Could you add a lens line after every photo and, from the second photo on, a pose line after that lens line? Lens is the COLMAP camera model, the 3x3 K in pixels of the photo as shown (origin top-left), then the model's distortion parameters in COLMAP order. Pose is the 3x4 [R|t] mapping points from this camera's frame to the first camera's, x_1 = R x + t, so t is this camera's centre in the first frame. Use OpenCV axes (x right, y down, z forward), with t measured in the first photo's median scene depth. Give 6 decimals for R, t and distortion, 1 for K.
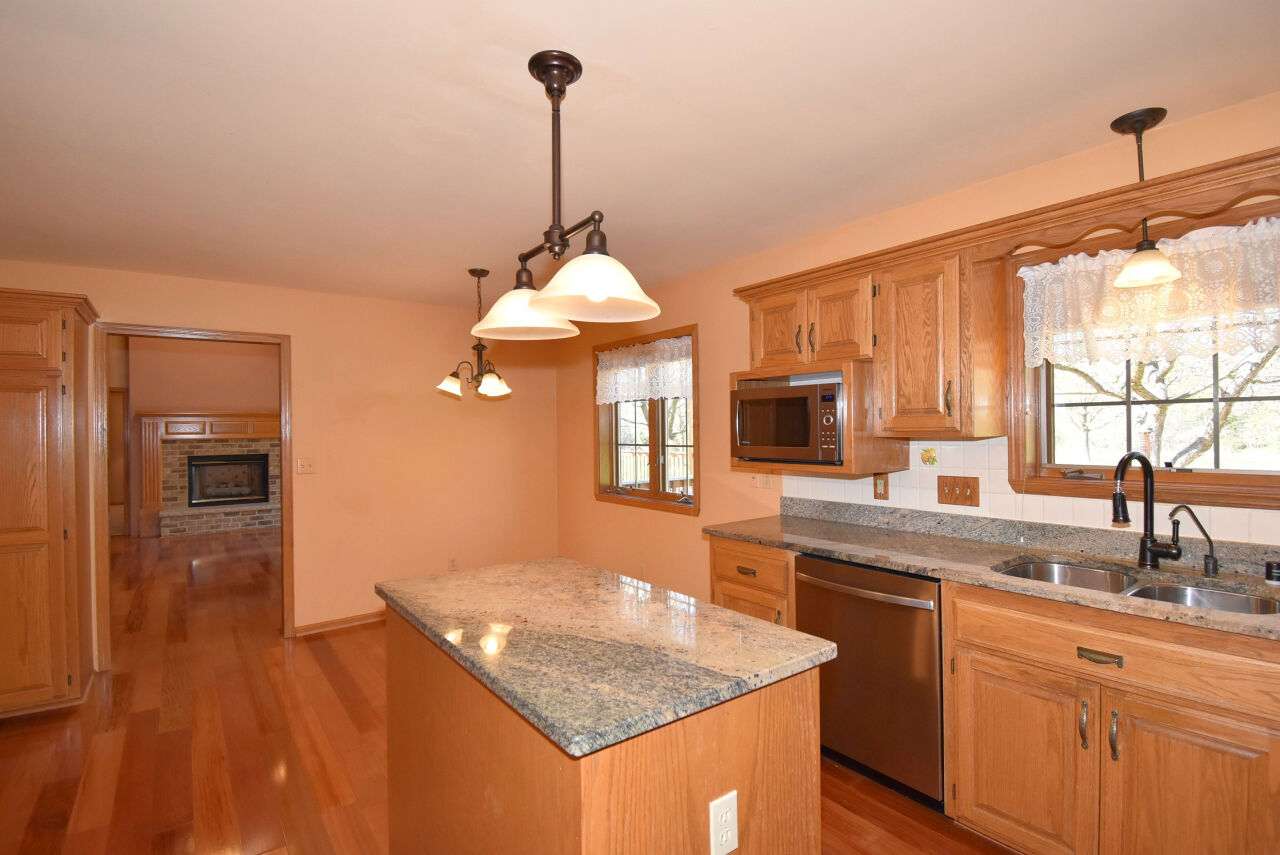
lens RADIAL K [[595.0, 0, 650.9], [0, 595.0, 428.9], [0, 0, 1]] dist [-0.003110, -0.000858]
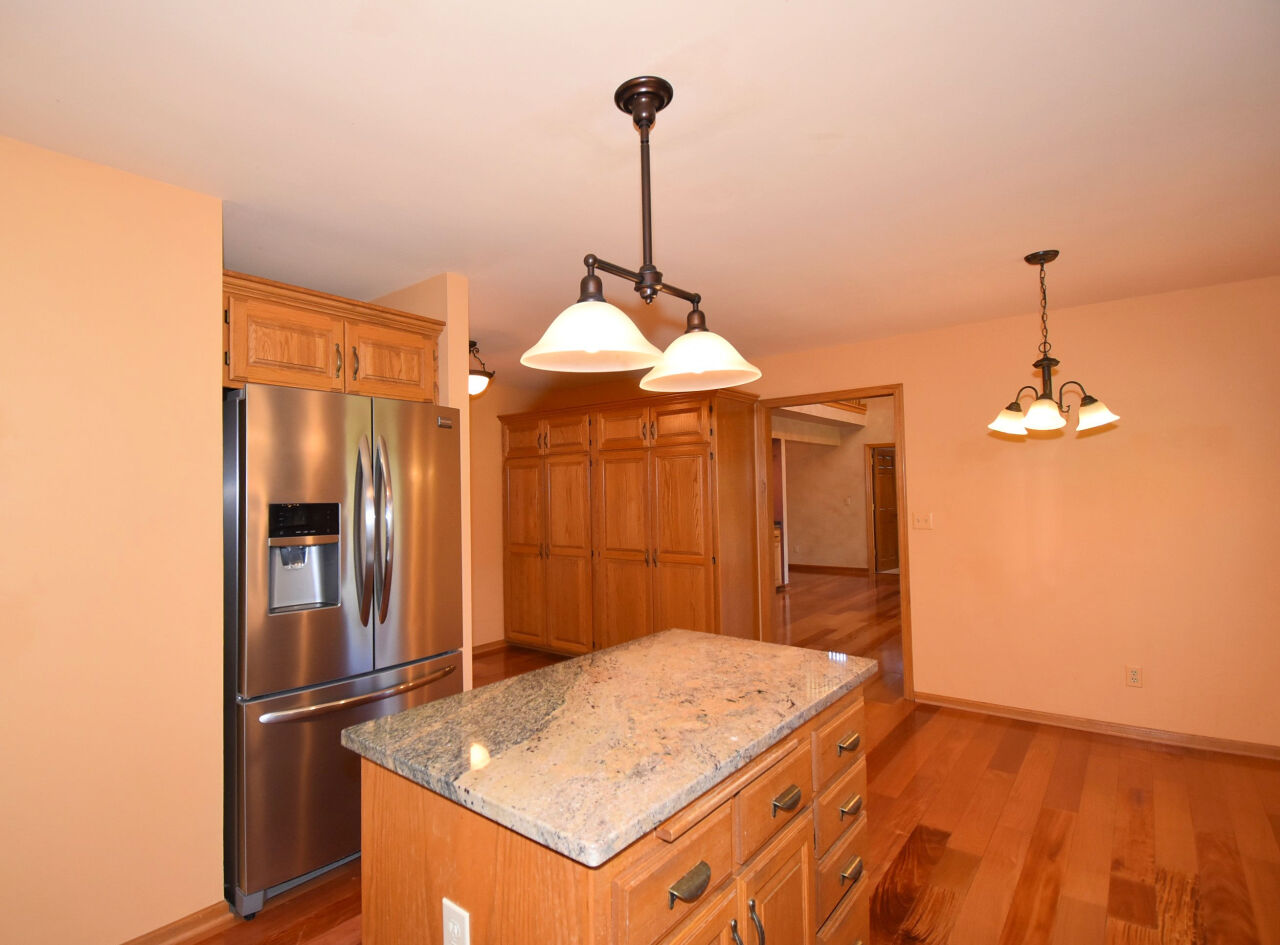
lens RADIAL K [[650.8, 0, 577.1], [0, 650.8, 472.3], [0, 0, 1]] dist [0.002629, -0.000088]
pose [[0.194896, -0.021764, -0.980582, 0.793042], [0.019070, 0.999649, -0.018396, -0.009911], [0.980639, -0.015114, 0.195242, 0.695904]]
